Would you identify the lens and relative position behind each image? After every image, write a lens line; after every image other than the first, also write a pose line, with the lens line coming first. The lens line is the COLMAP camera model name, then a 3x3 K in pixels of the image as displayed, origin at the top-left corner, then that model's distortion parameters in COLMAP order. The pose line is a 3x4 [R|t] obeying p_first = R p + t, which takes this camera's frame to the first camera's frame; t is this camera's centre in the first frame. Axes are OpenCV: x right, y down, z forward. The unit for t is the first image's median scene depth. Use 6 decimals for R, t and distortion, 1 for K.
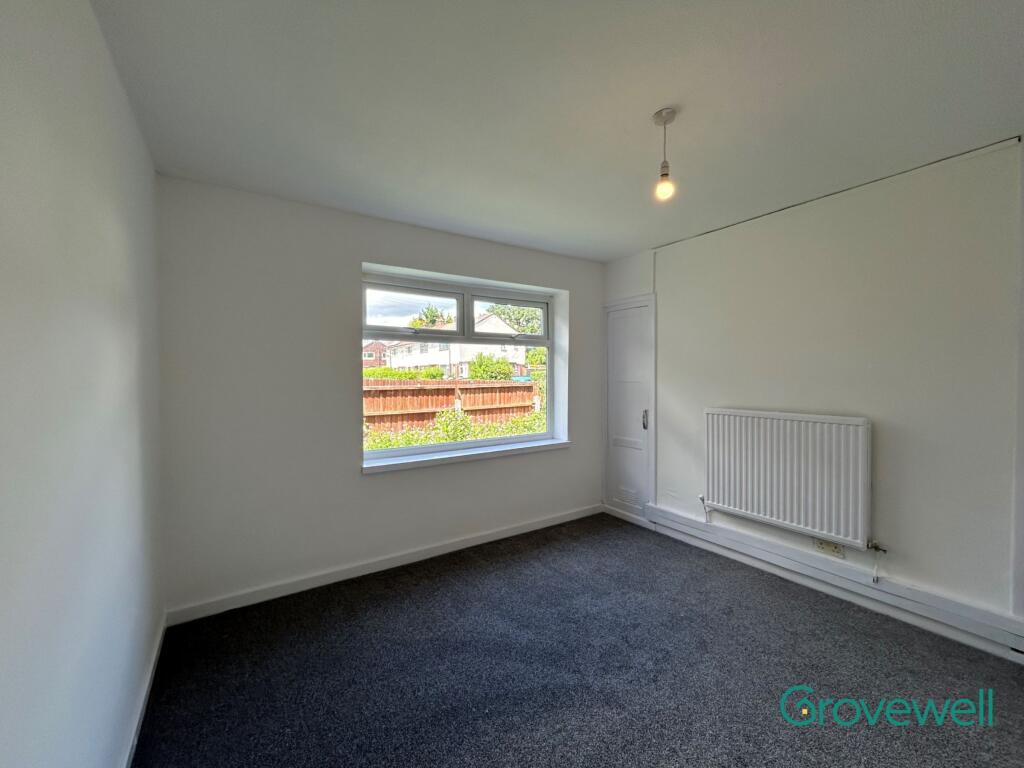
lens RADIAL K [[406.0, 0, 512.0], [0, 406.0, 384.0], [0, 0, 1]] dist [0.000395, 0.000082]
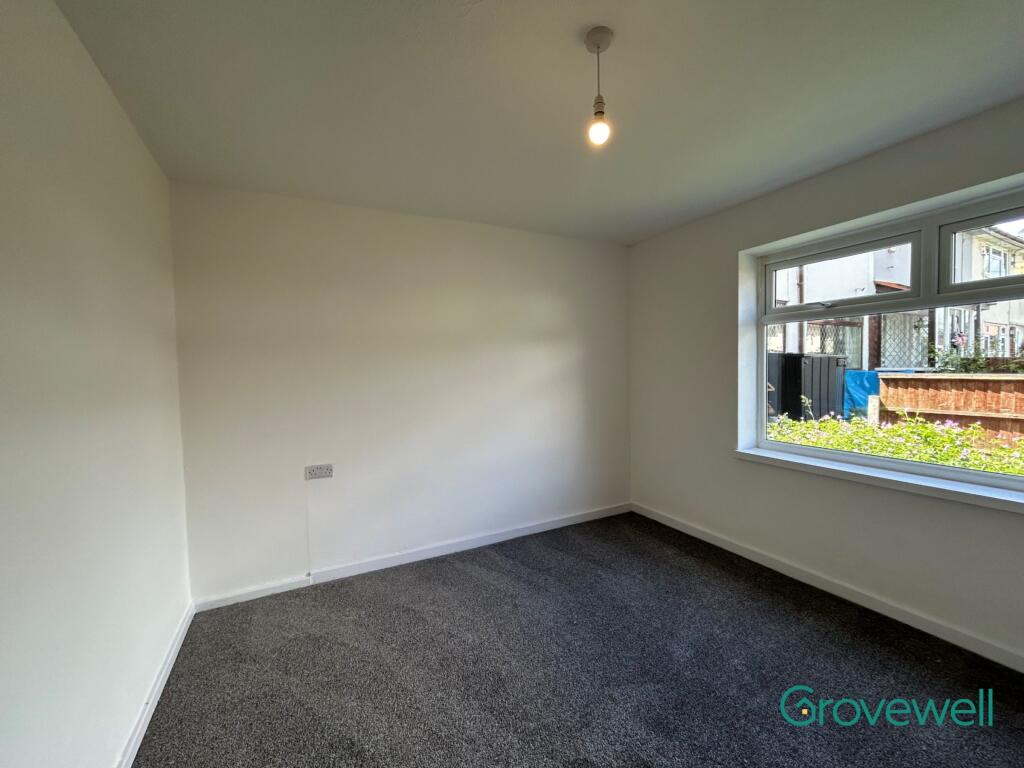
lens RADIAL K [[415.1, 0, 512.0], [0, 415.1, 384.0], [0, 0, 1]] dist [0.001995, 0.000529]
pose [[-0.059454, 0.052039, -0.996874, 0.756958], [-0.024551, 0.998262, 0.053575, -0.002754], [0.997929, 0.027659, -0.058073, 0.524405]]
